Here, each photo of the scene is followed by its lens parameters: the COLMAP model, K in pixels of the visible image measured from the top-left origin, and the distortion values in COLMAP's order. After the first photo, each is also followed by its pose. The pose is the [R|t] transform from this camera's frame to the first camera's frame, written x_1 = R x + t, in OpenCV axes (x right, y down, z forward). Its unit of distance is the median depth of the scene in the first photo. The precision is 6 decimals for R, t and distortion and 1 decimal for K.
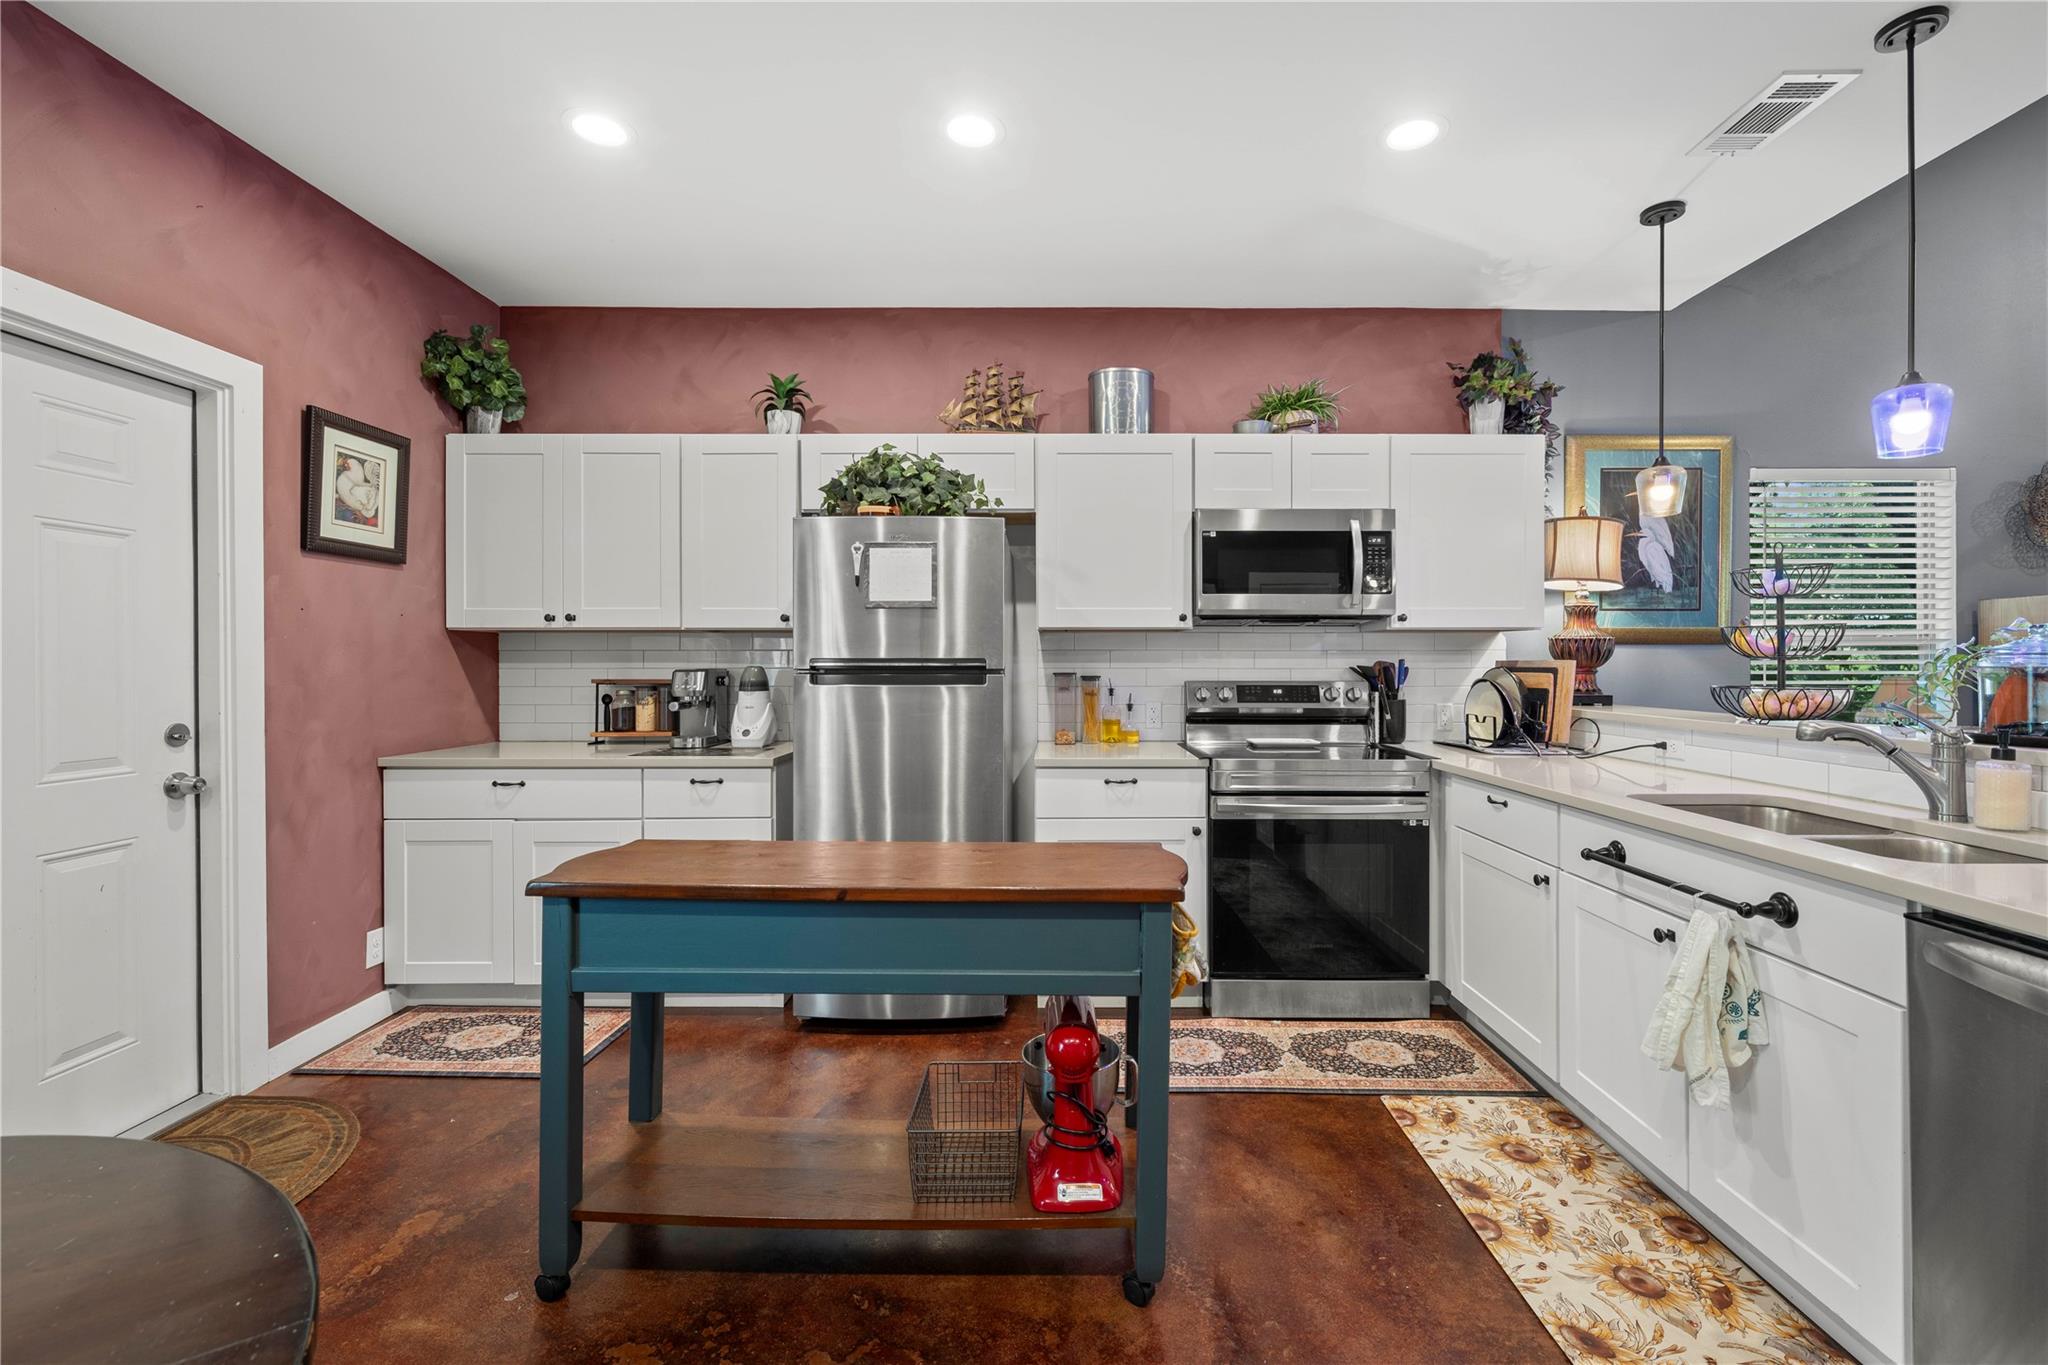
lens RADIAL K [[842.7, 0, 1057.8], [0, 842.7, 662.9], [0, 0, 1]] dist [-0.000642, -0.000276]
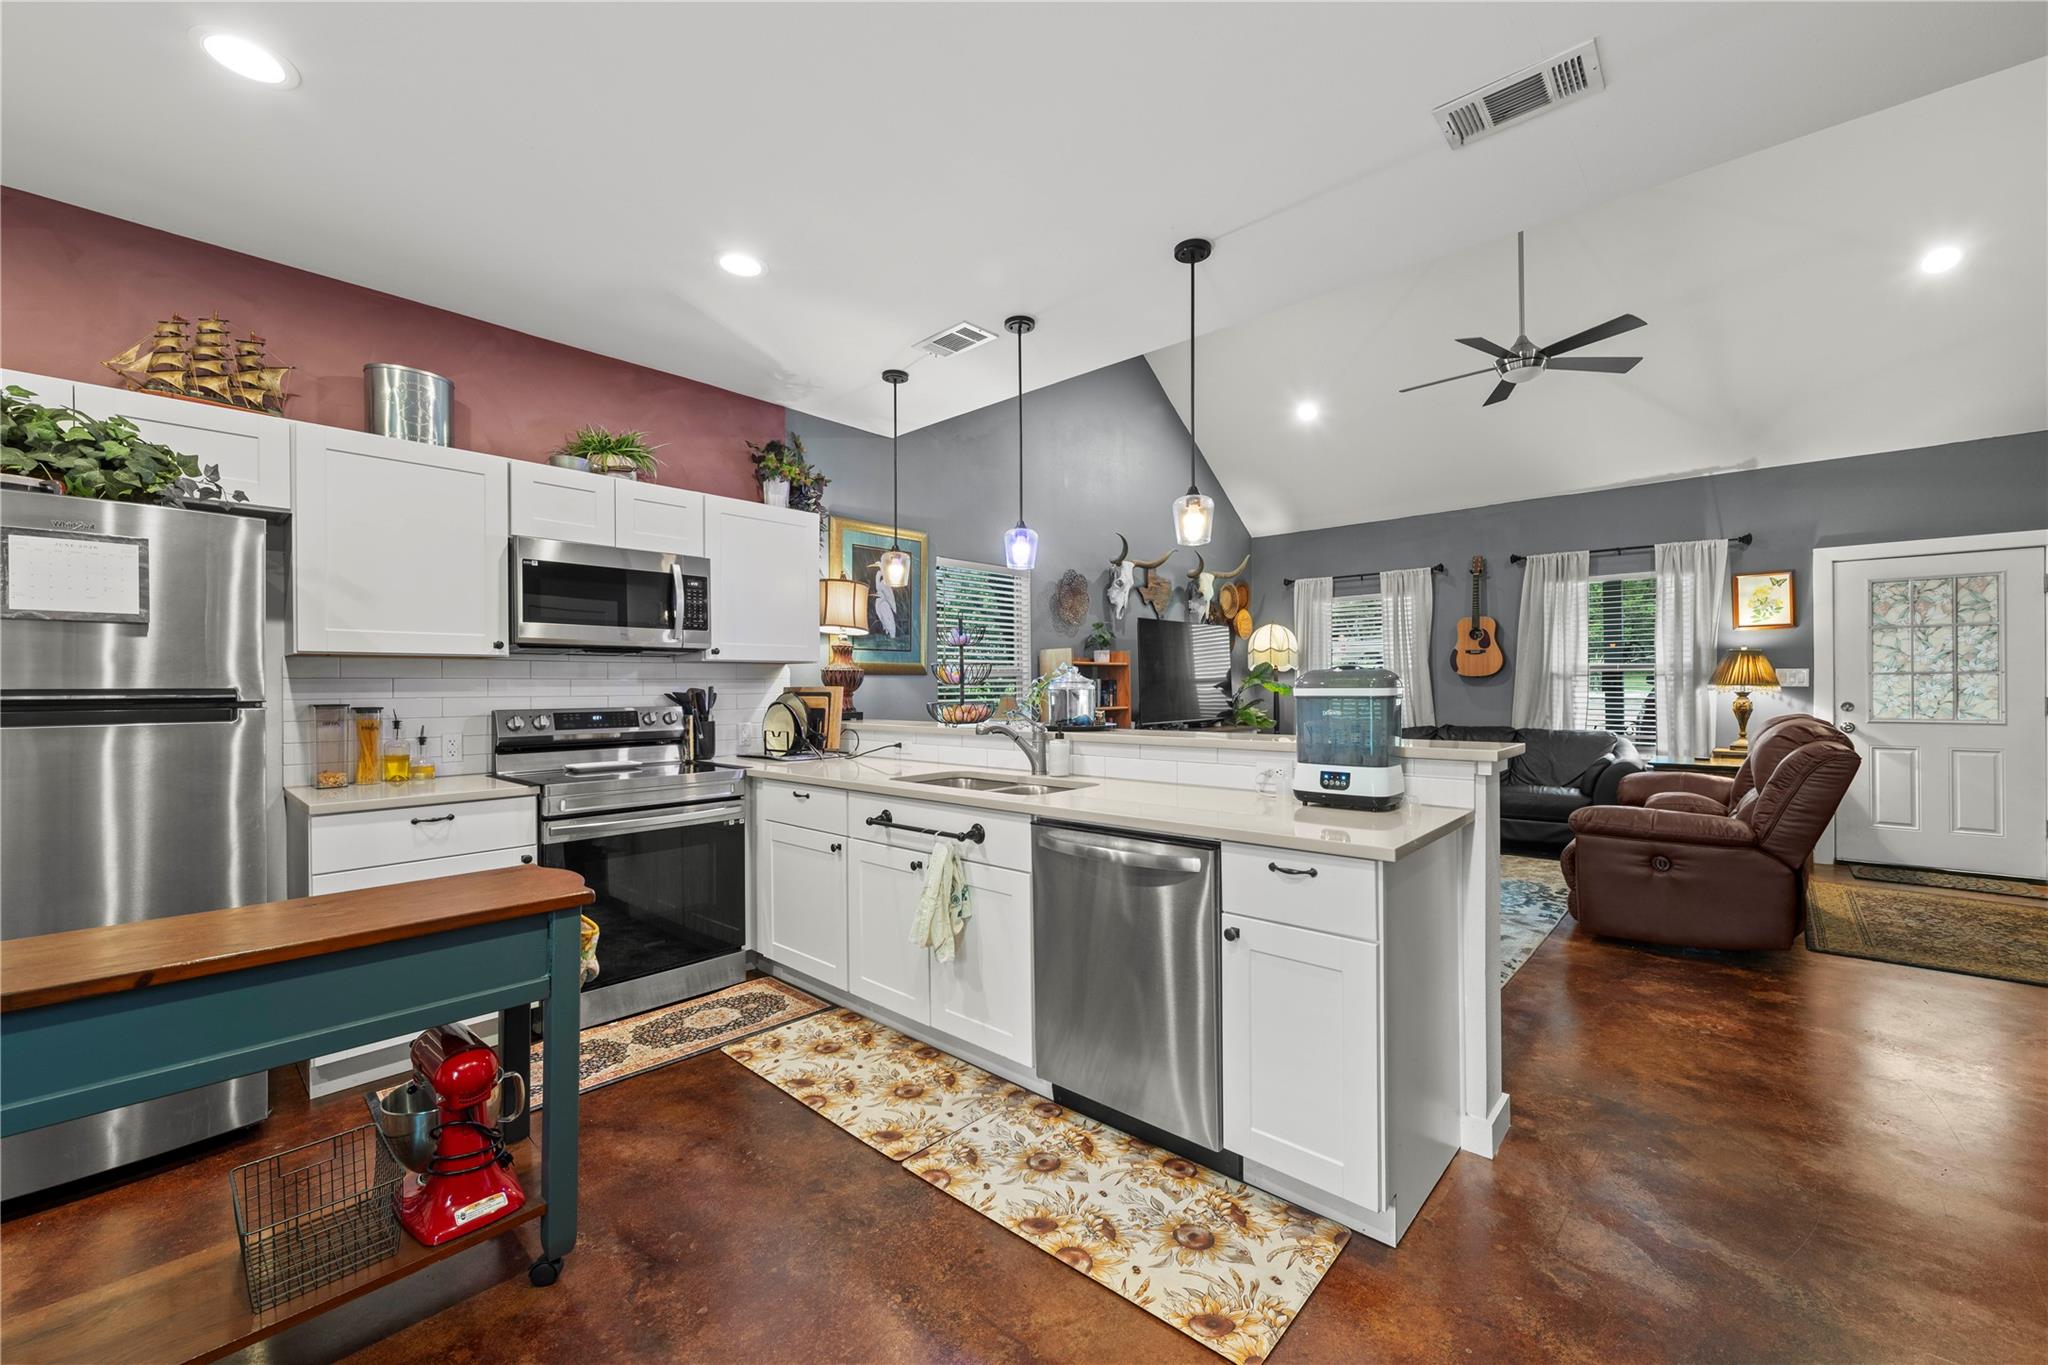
lens RADIAL K [[802.0, 0, 1033.8], [0, 802.0, 682.5], [0, 0, 1]] dist [0.000342, 0.000027]
pose [[0.670339, -0.001570, 0.742053, -0.134660], [0.007421, 0.999962, -0.004589, -0.001683], [-0.742018, 0.008583, 0.670325, -0.087414]]
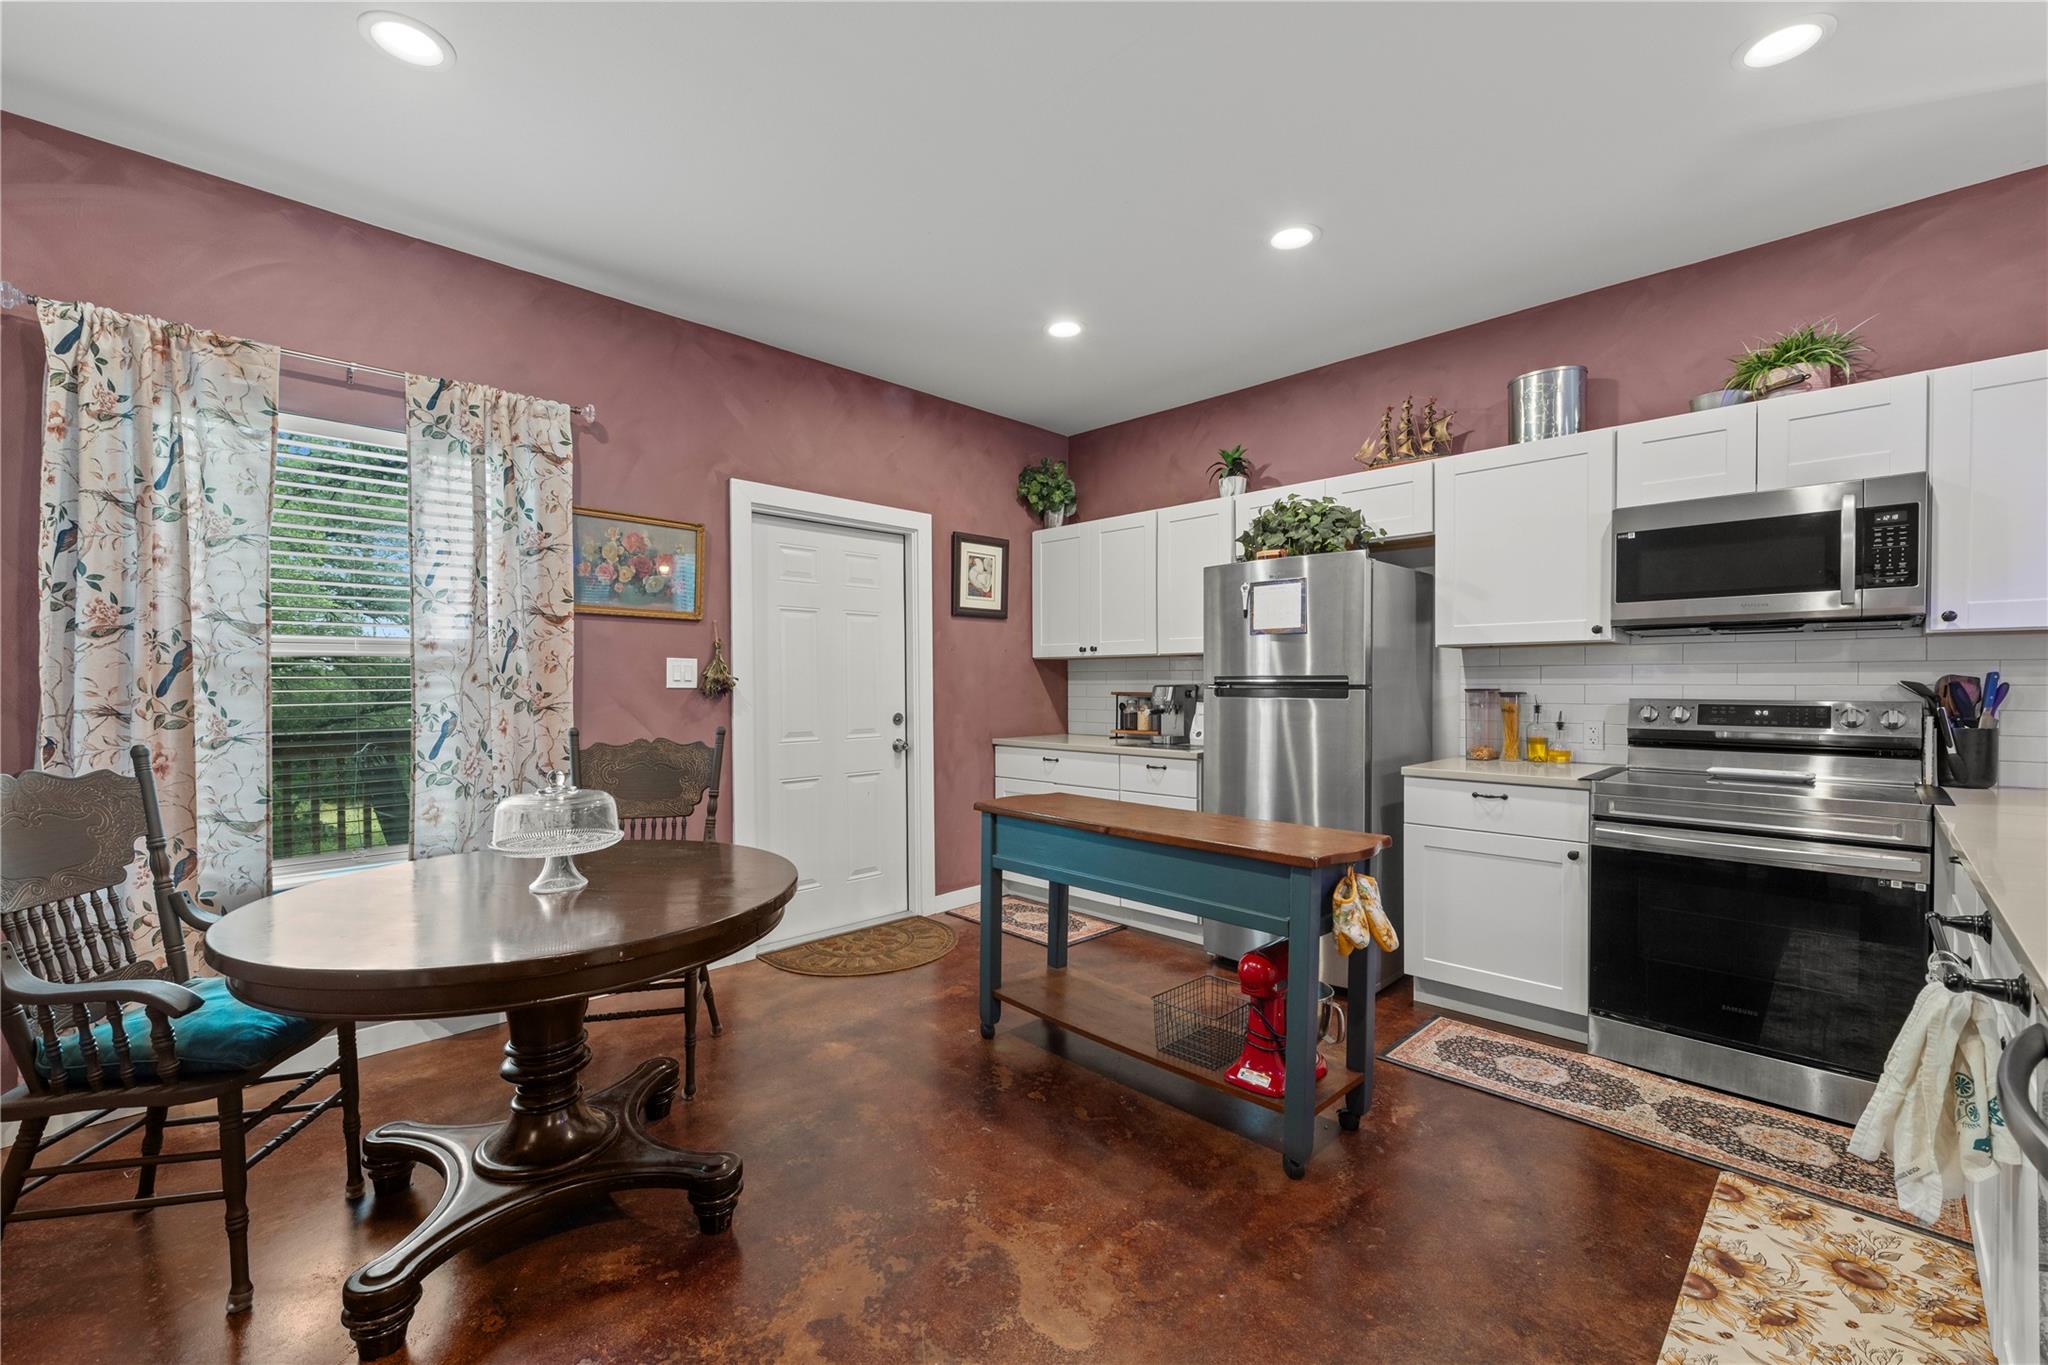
lens RADIAL K [[841.9, 0, 1035.8], [0, 841.9, 693.7], [0, 0, 1]] dist [-0.000839, -0.000207]
pose [[0.709979, 0.008472, -0.704172, 0.388659], [0.002983, 0.999882, 0.015038, 0.000978], [0.704217, -0.012777, 0.709870, -0.097086]]
